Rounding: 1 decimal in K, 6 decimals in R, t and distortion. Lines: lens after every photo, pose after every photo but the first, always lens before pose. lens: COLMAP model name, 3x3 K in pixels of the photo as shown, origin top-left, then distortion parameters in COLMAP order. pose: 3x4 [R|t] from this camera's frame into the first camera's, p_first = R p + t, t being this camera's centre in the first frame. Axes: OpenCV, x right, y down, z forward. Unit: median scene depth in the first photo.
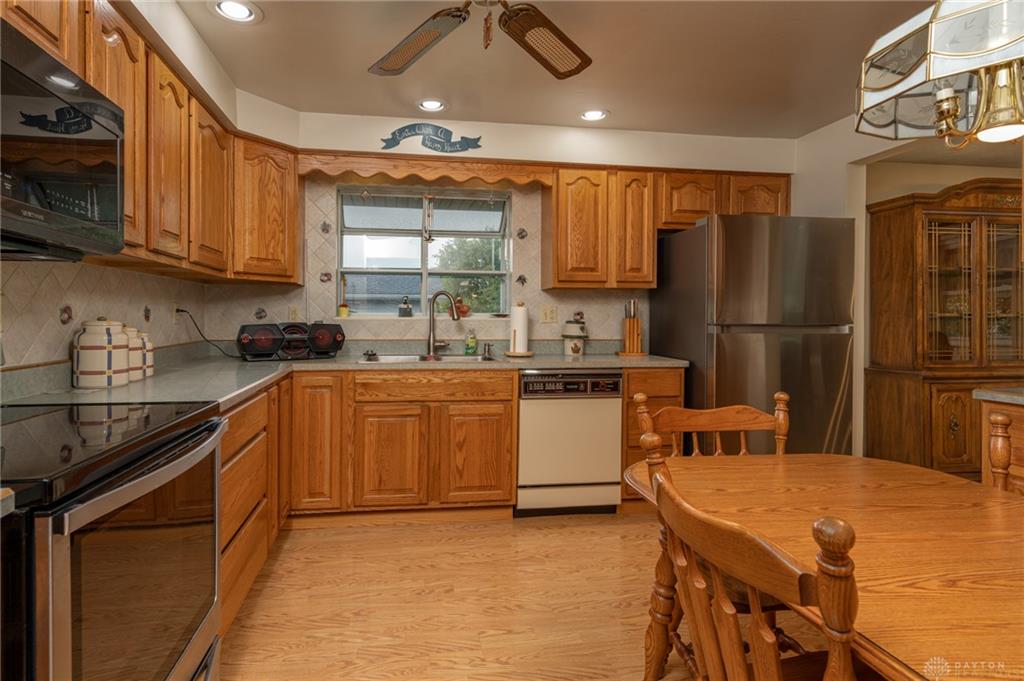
lens RADIAL K [[522.5, 0, 476.6], [0, 522.5, 322.2], [0, 0, 1]] dist [0.012049, -0.002432]
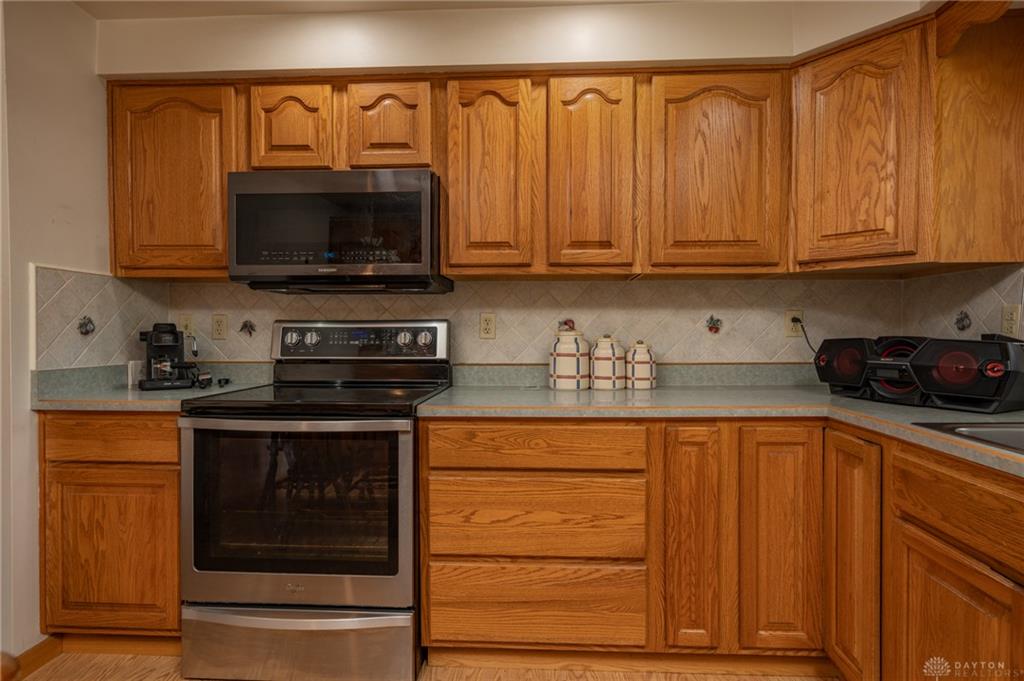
lens RADIAL K [[522.5, 0, 509.2], [0, 522.5, 338.1], [0, 0, 1]] dist [0.012049, -0.002432]
pose [[-0.181488, 0.012079, -0.983319, 0.268675], [-0.009469, 0.999857, 0.014030, -0.001640], [0.983347, 0.011858, -0.181348, 0.687387]]
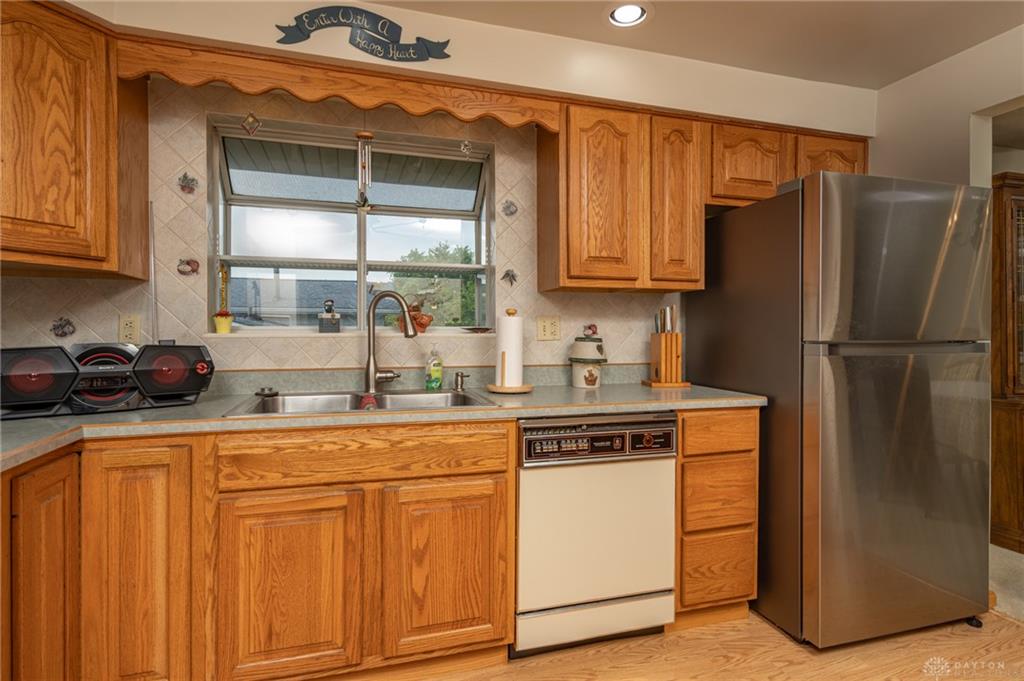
lens RADIAL K [[522.5, 0, 516.5], [0, 522.5, 341.0], [0, 0, 1]] dist [0.012049, -0.002432]
pose [[0.987475, -0.006732, 0.157629, -0.014013], [0.006063, 0.999970, 0.004723, -0.001946], [-0.157657, -0.003709, 0.987487, 0.390499]]
